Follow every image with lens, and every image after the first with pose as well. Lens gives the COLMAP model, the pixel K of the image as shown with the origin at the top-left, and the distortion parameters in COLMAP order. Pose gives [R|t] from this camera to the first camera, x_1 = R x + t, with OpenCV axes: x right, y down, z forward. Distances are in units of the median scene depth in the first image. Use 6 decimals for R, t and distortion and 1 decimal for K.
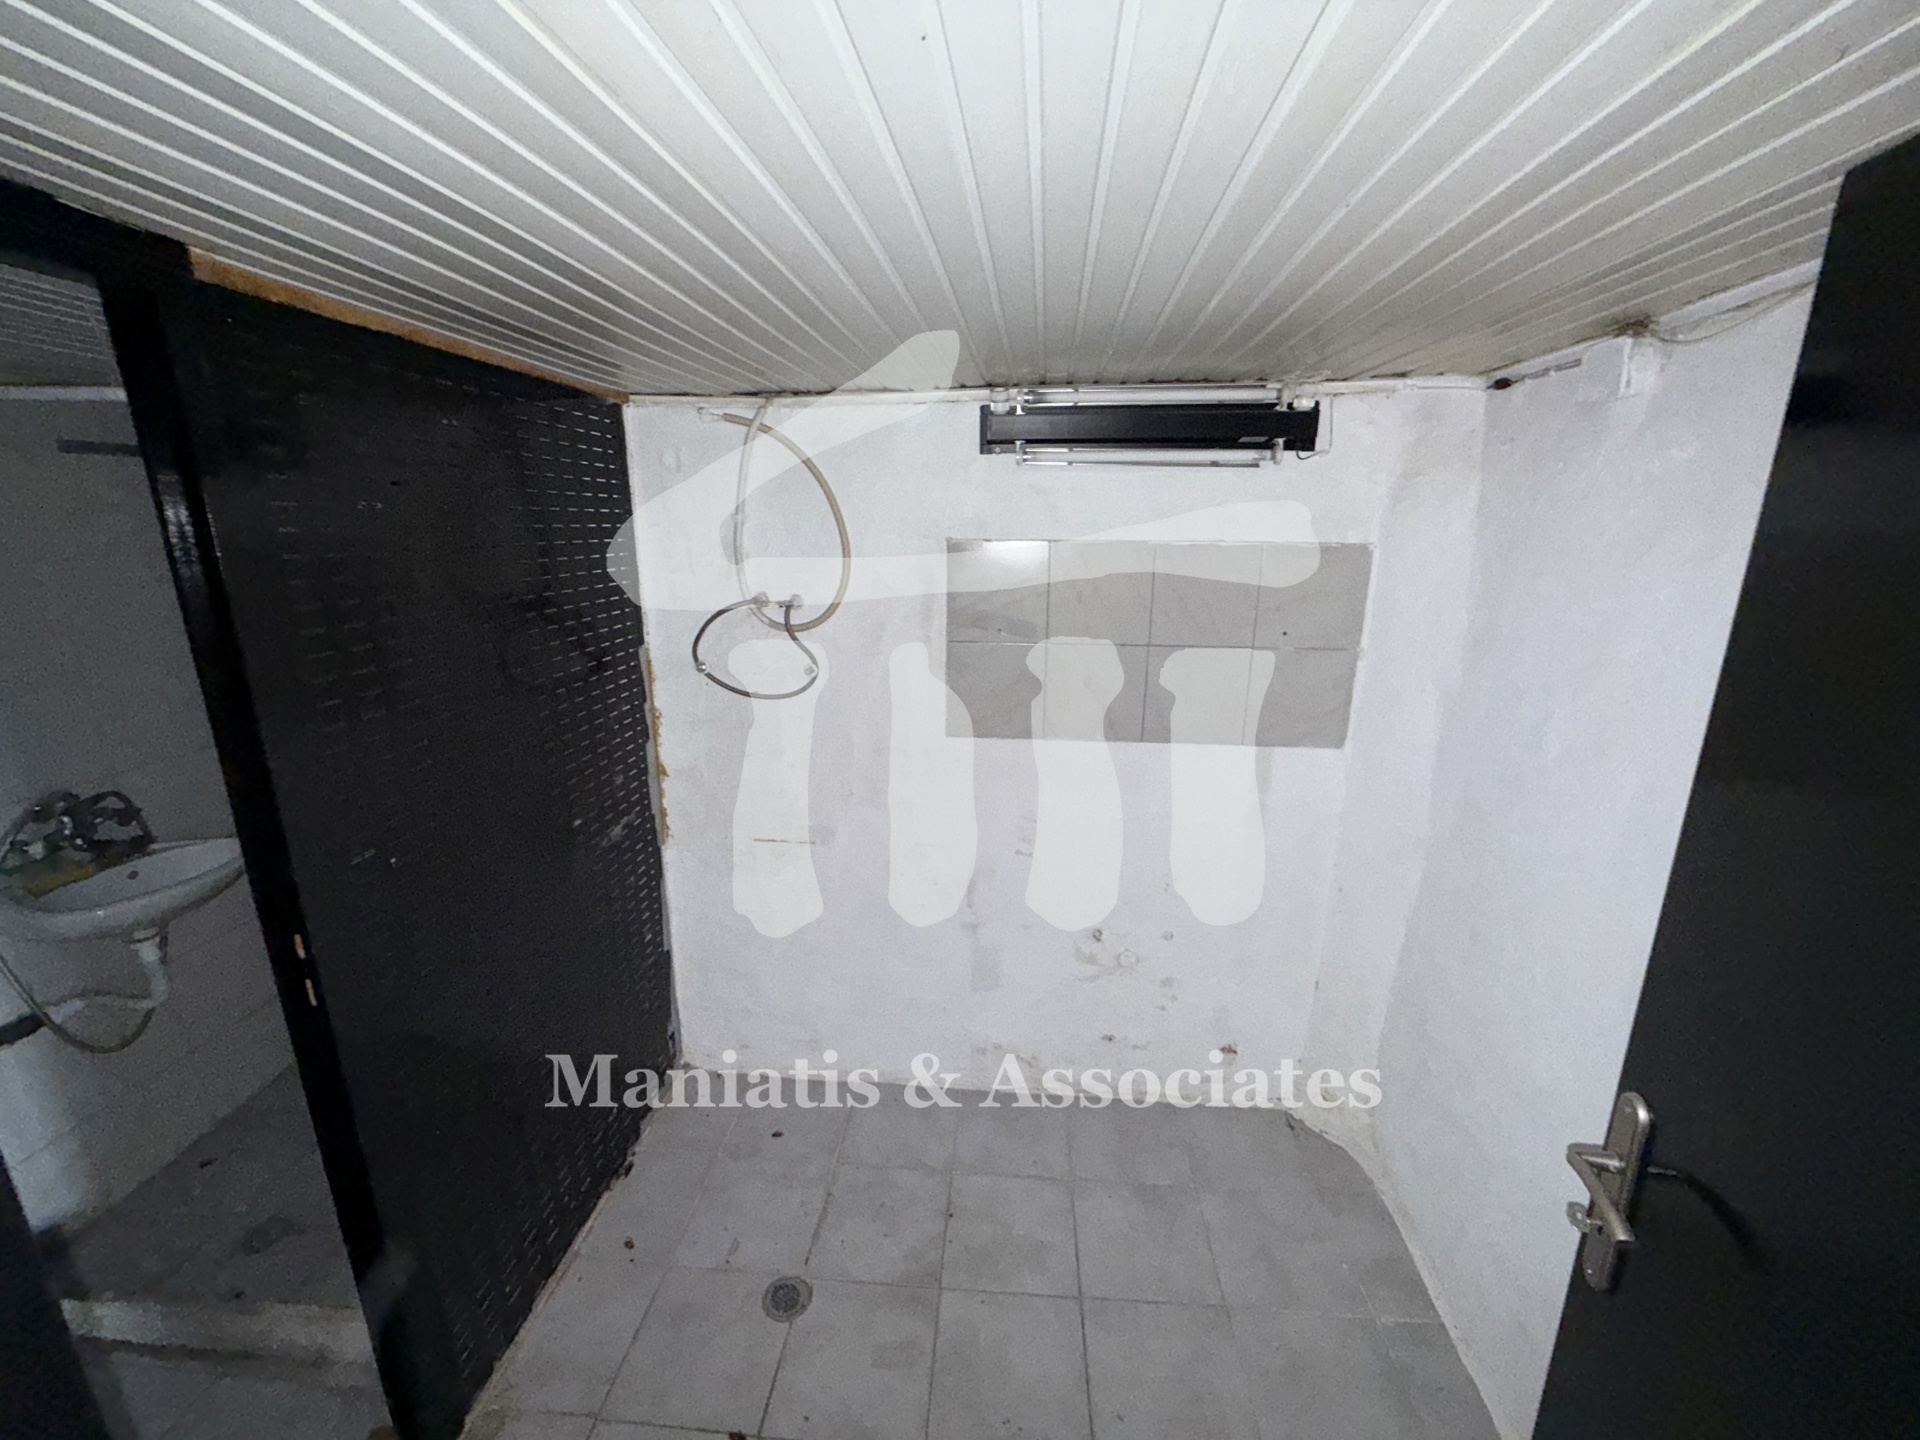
lens RADIAL K [[764.5, 0, 948.3], [0, 764.5, 724.9], [0, 0, 1]] dist [-0.001620, 0.000335]
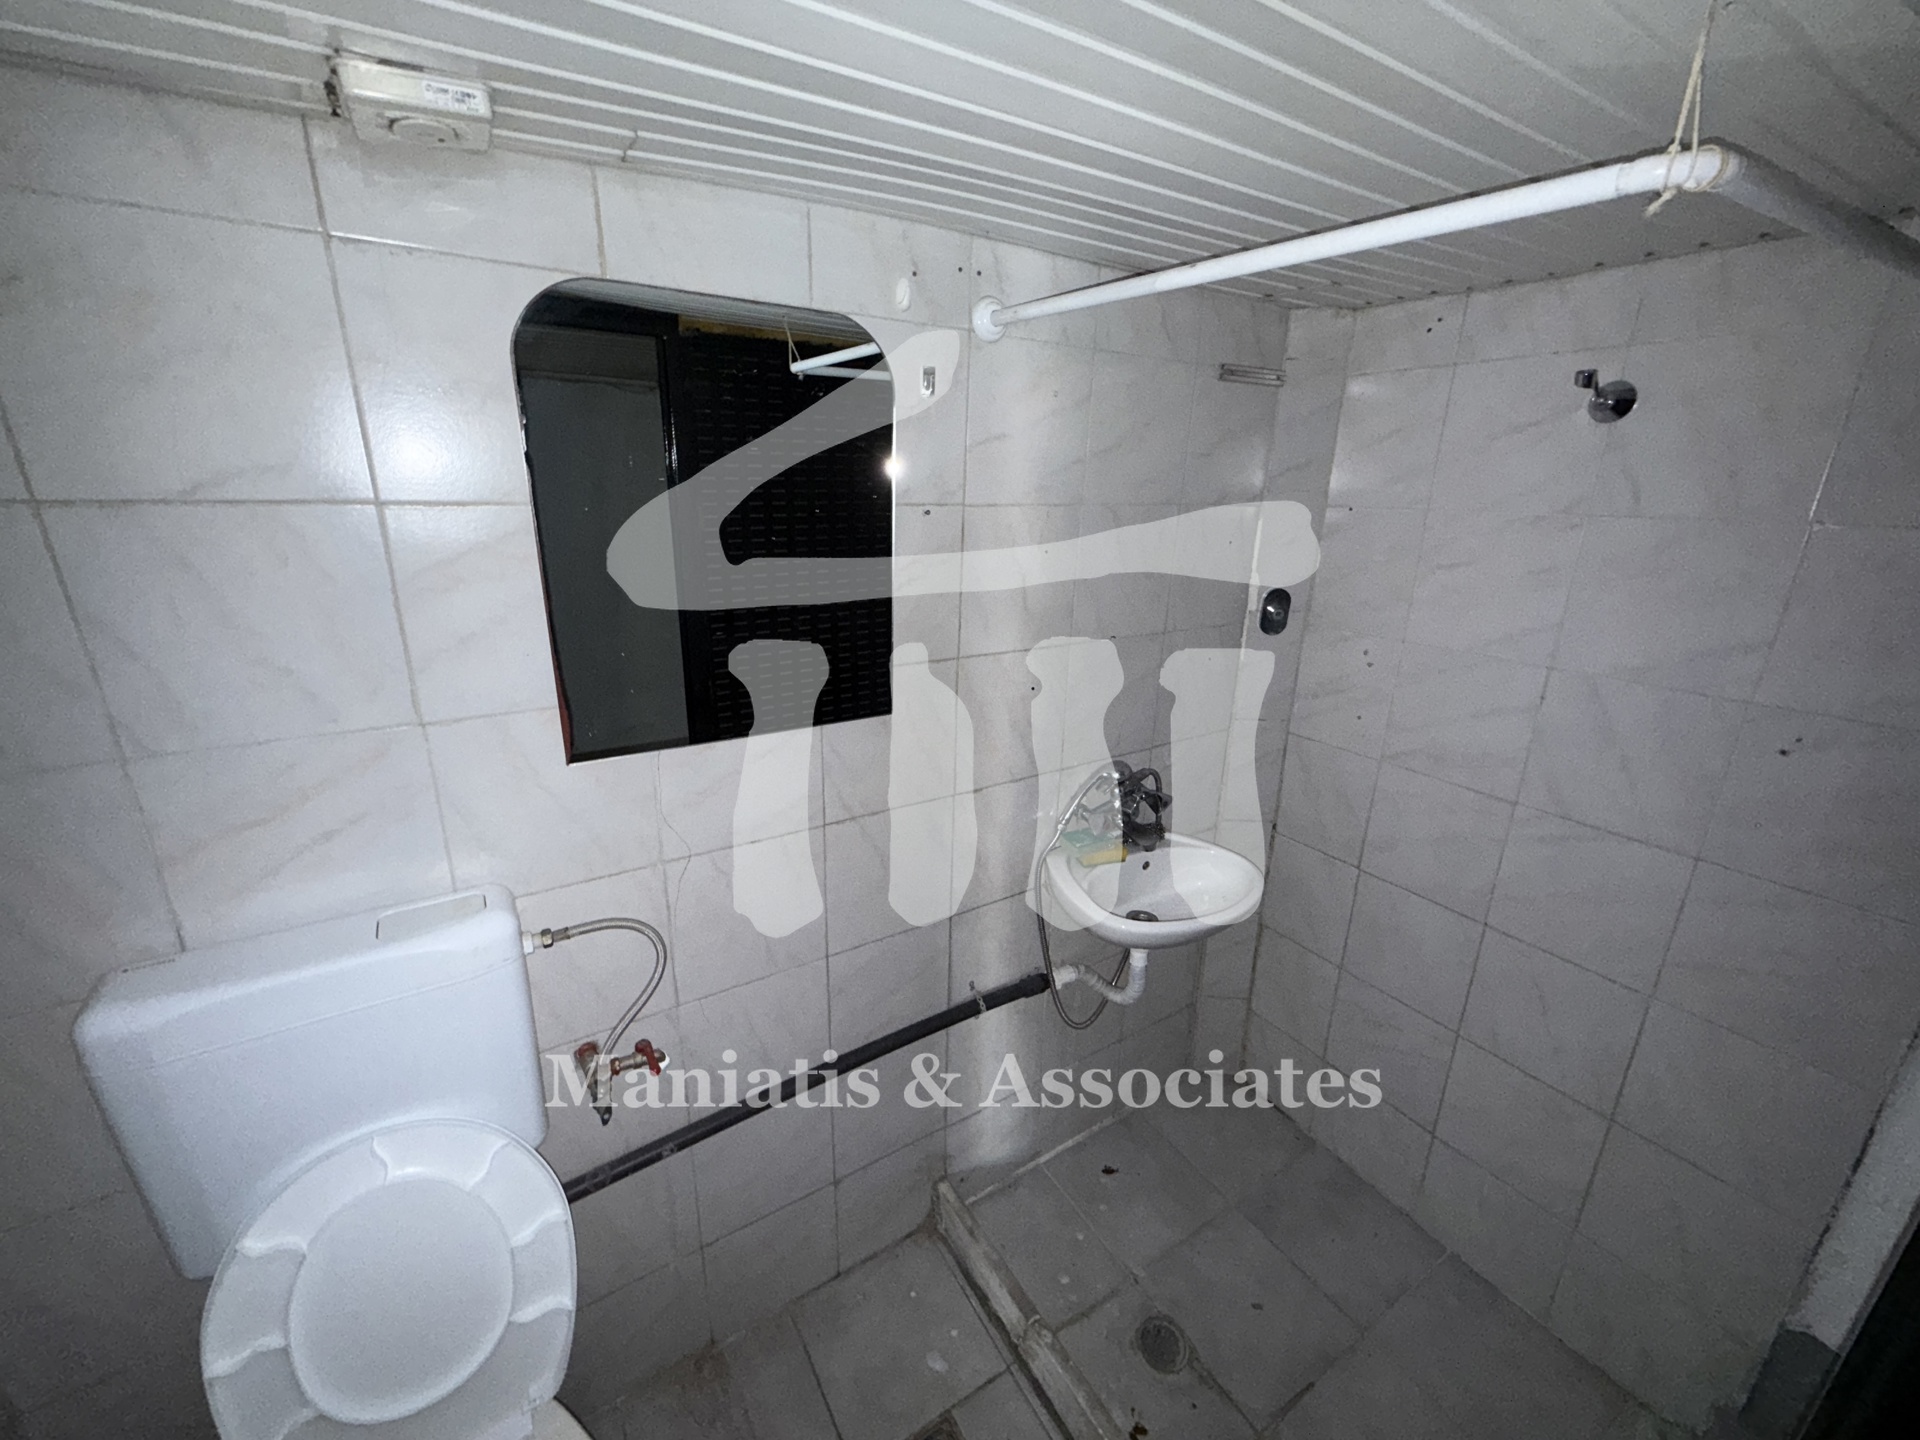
lens RADIAL K [[764.5, 0, 954.9], [0, 764.5, 718.4], [0, 0, 1]] dist [-0.001620, 0.000335]
pose [[0.602587, 0.250897, -0.757588, -0.560095], [-0.220743, 0.964659, 0.143895, -0.047802], [0.766917, 0.080523, 0.636675, 0.241354]]
